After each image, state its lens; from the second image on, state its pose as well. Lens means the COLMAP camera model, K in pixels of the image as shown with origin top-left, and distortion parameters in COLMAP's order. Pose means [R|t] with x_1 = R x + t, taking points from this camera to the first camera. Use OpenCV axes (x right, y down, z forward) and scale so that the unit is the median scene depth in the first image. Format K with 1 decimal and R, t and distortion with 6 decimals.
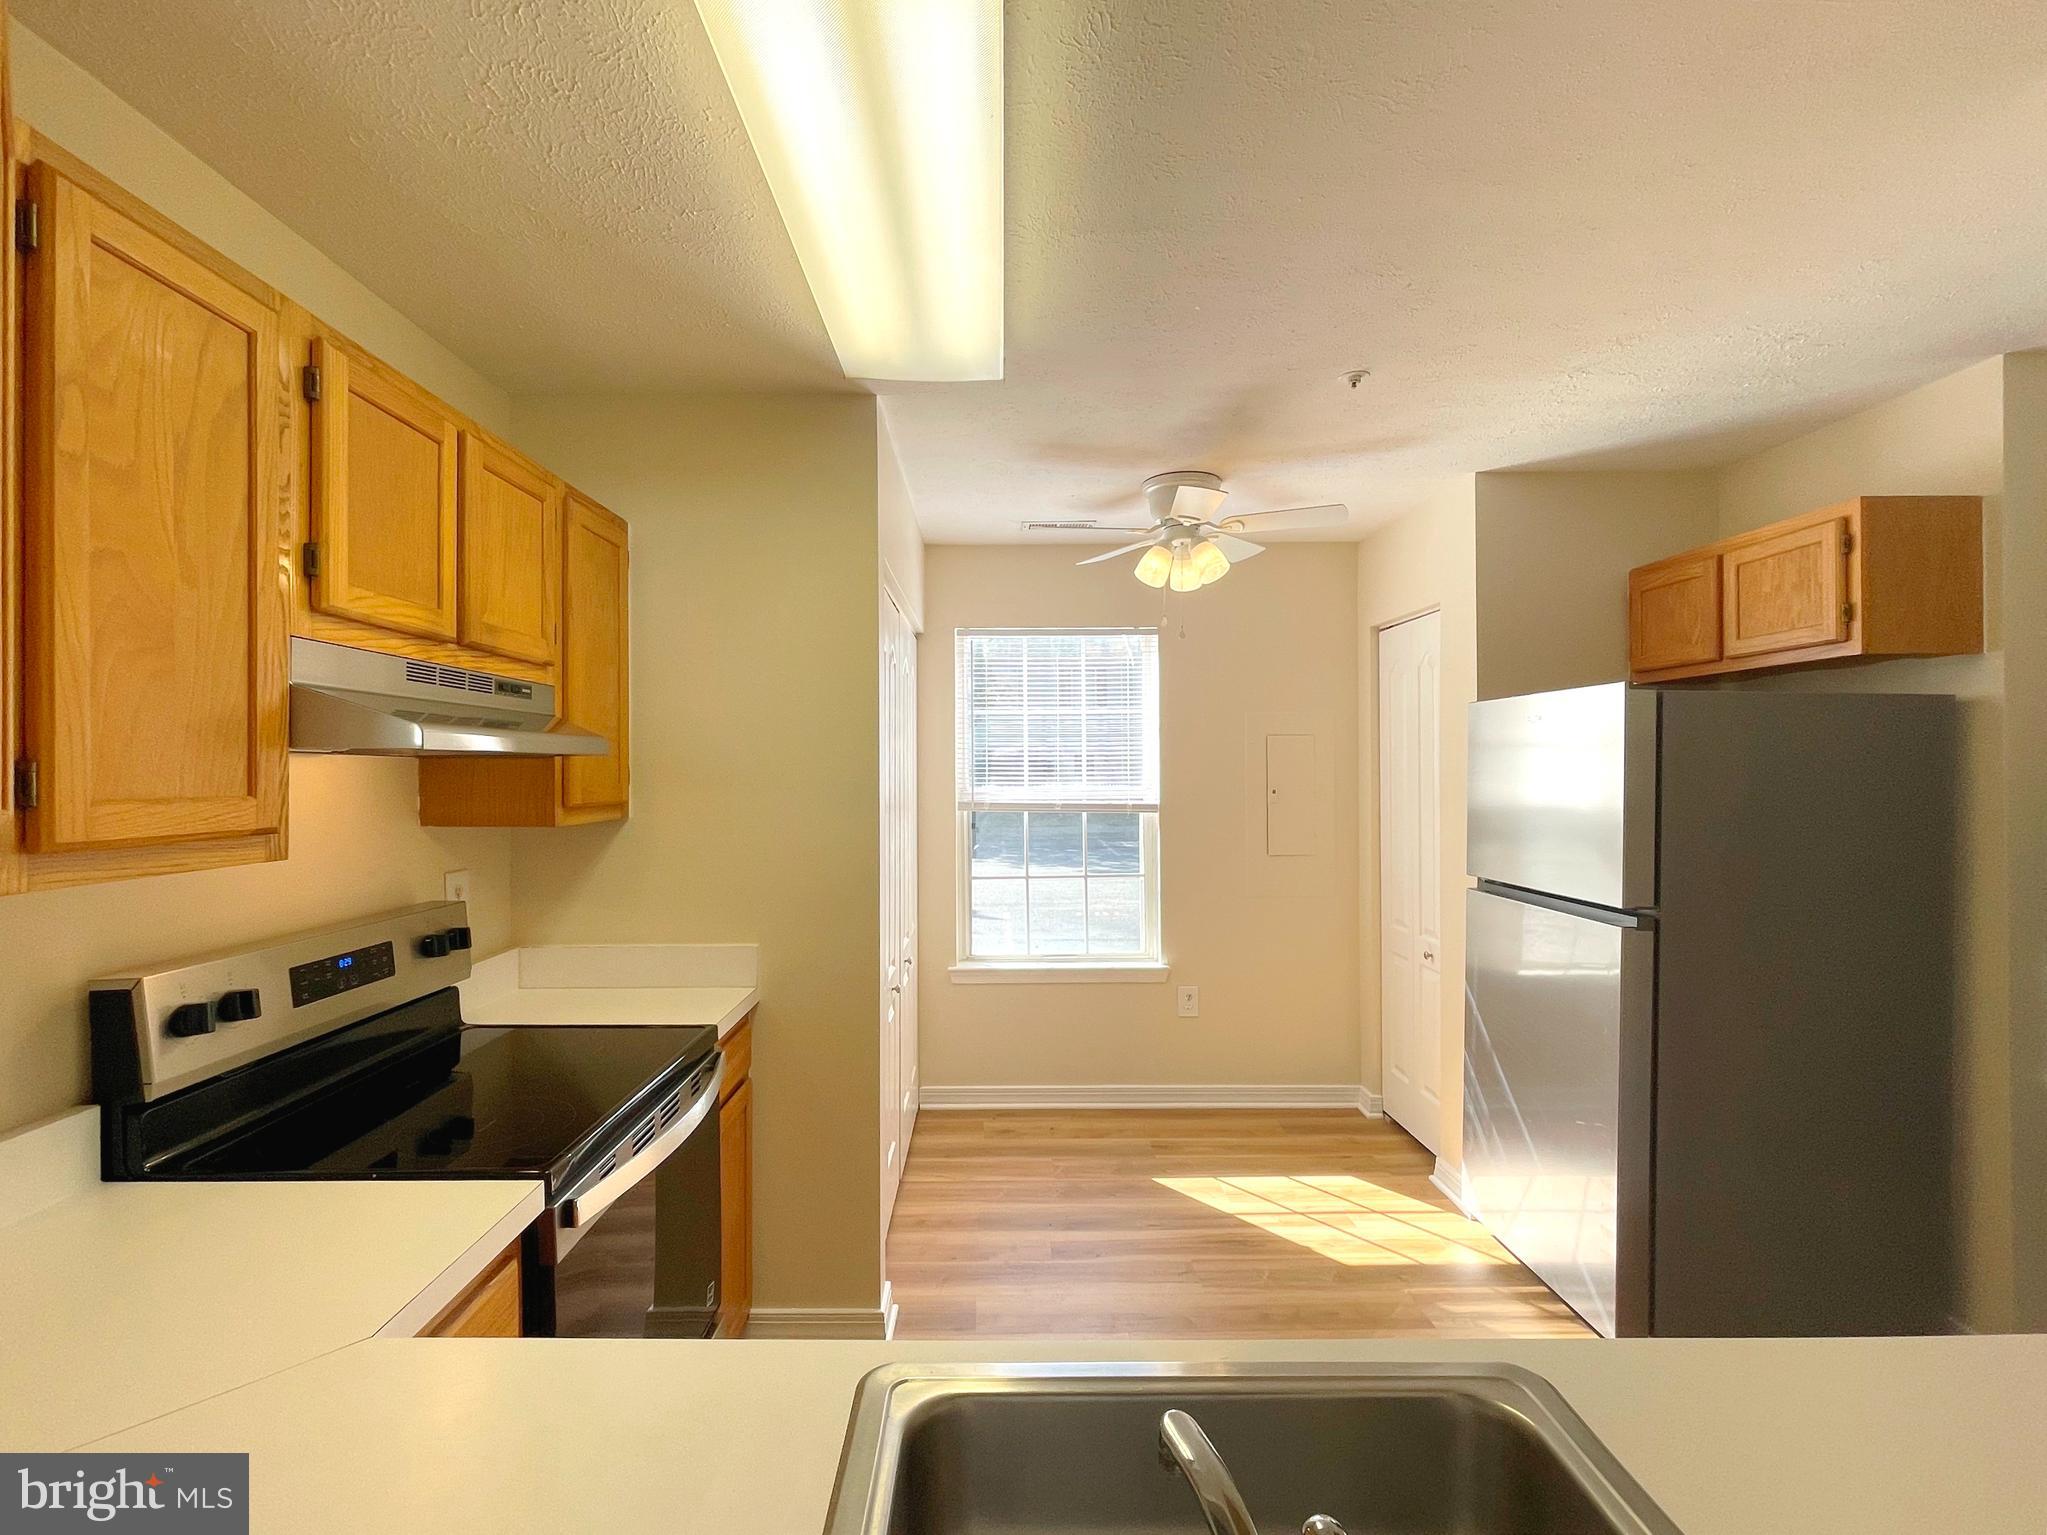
lens RADIAL K [[914.2, 0, 1015.6], [0, 914.2, 774.6], [0, 0, 1]] dist [0.001422, 0.001658]
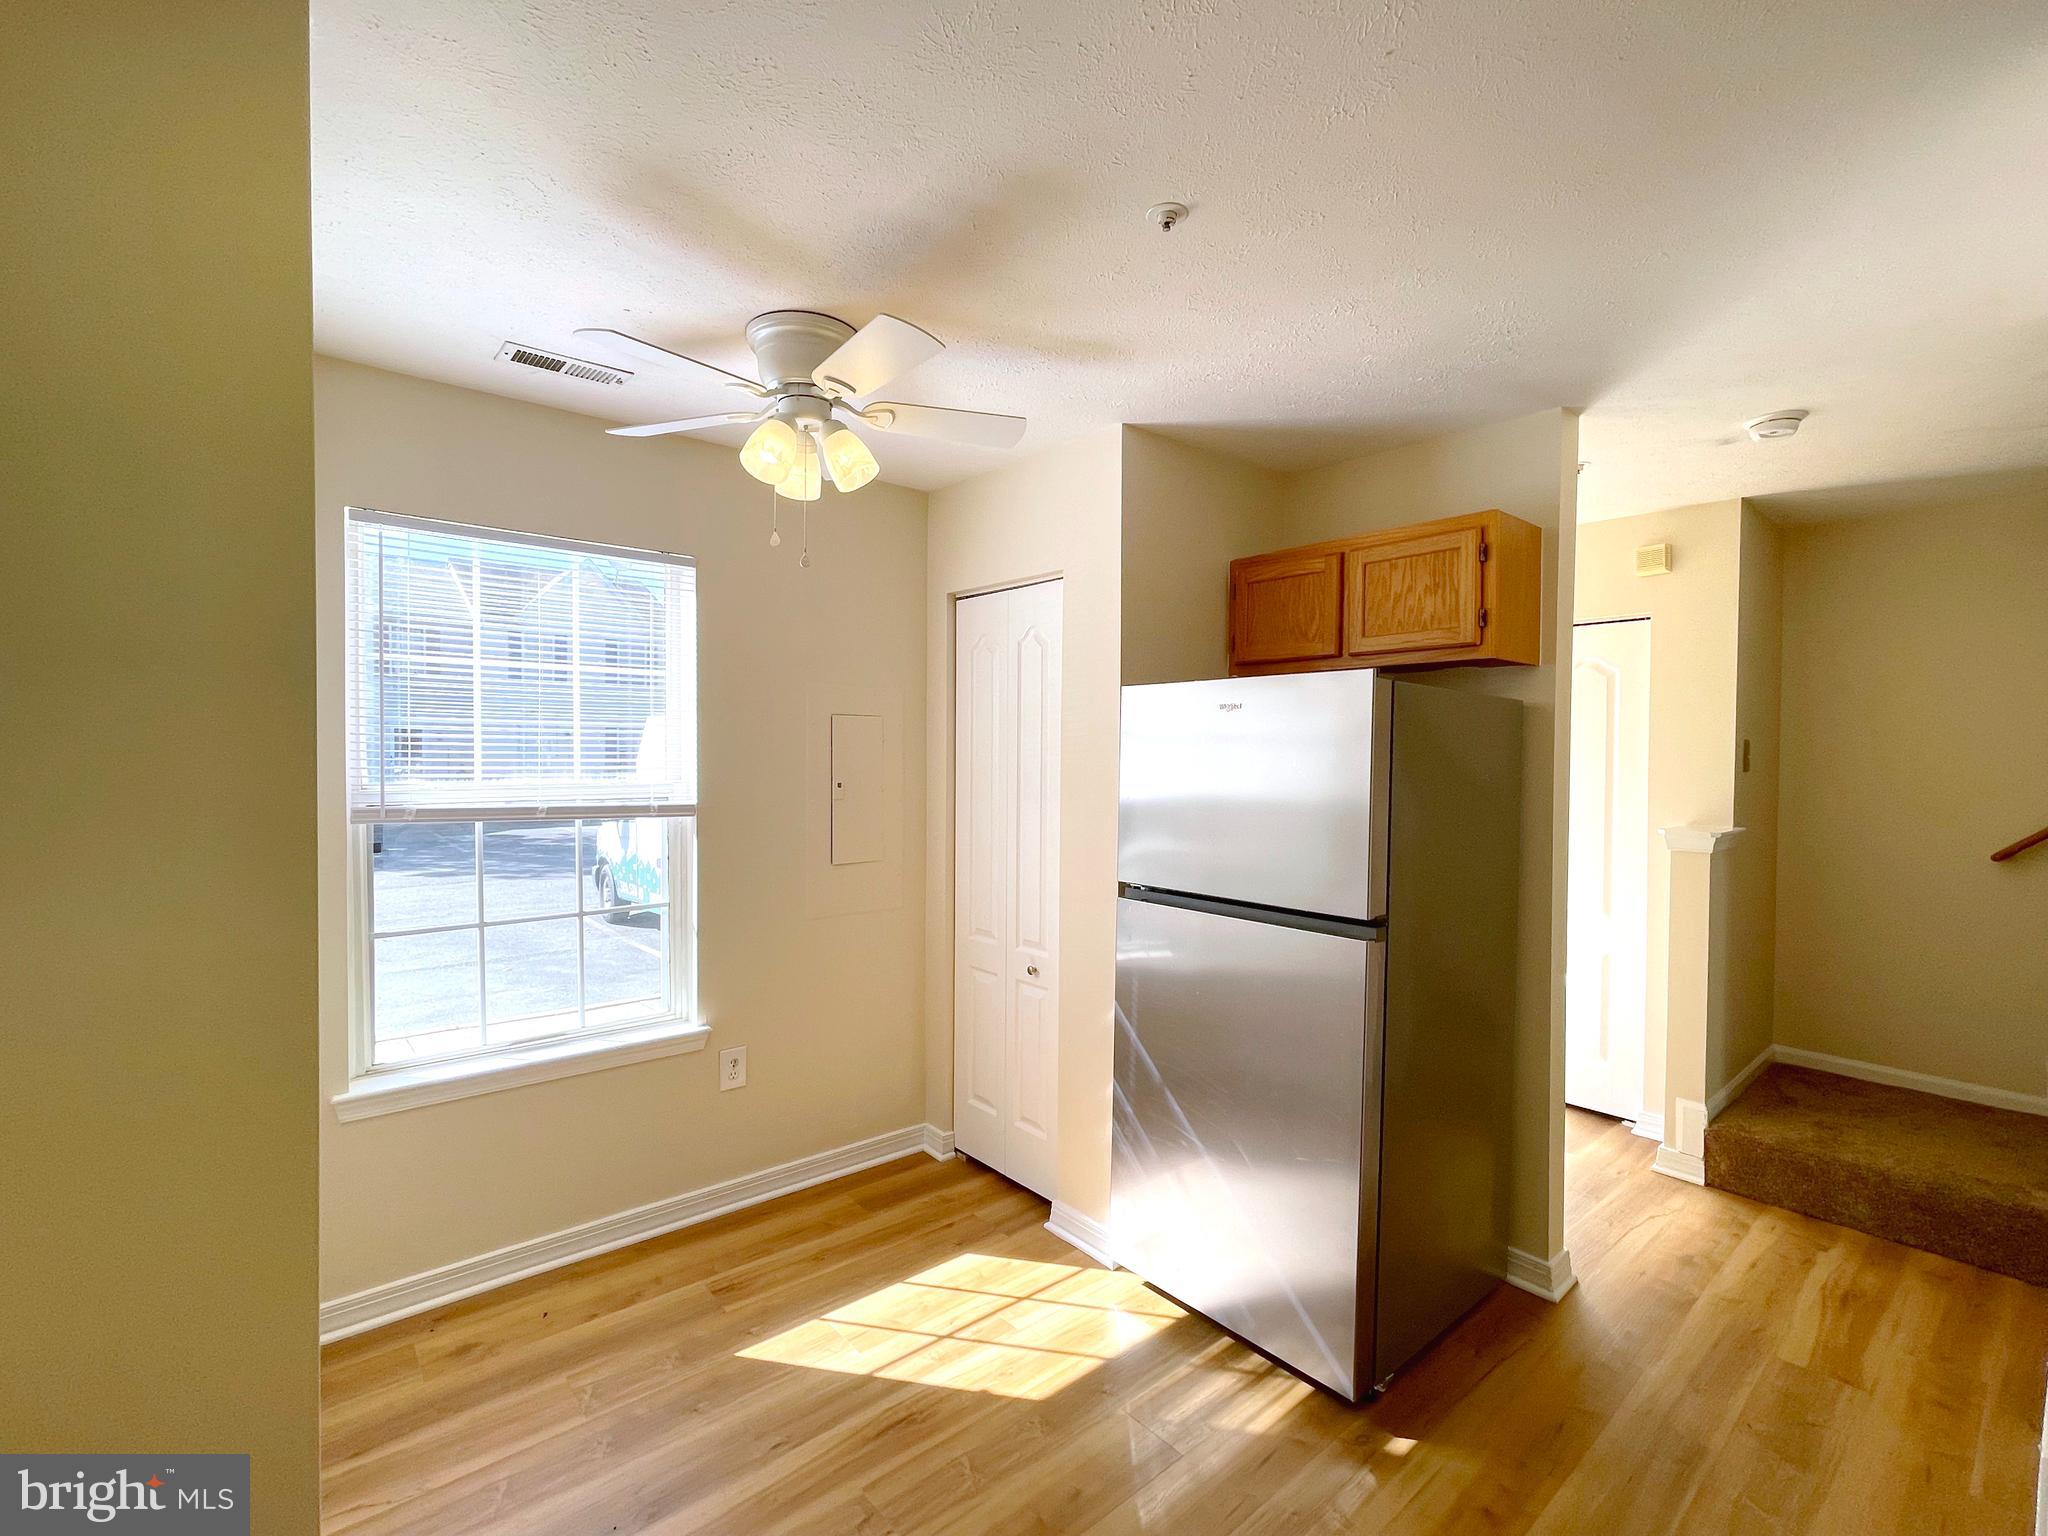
lens RADIAL K [[914.7, 0, 1022.5], [0, 914.7, 775.7], [0, 0, 1]] dist [0.001422, 0.001658]
pose [[0.784177, -0.002896, 0.620531, -0.105014], [-0.009200, 0.999825, 0.016292, -0.005032], [-0.620470, -0.018485, 0.784013, 0.326807]]
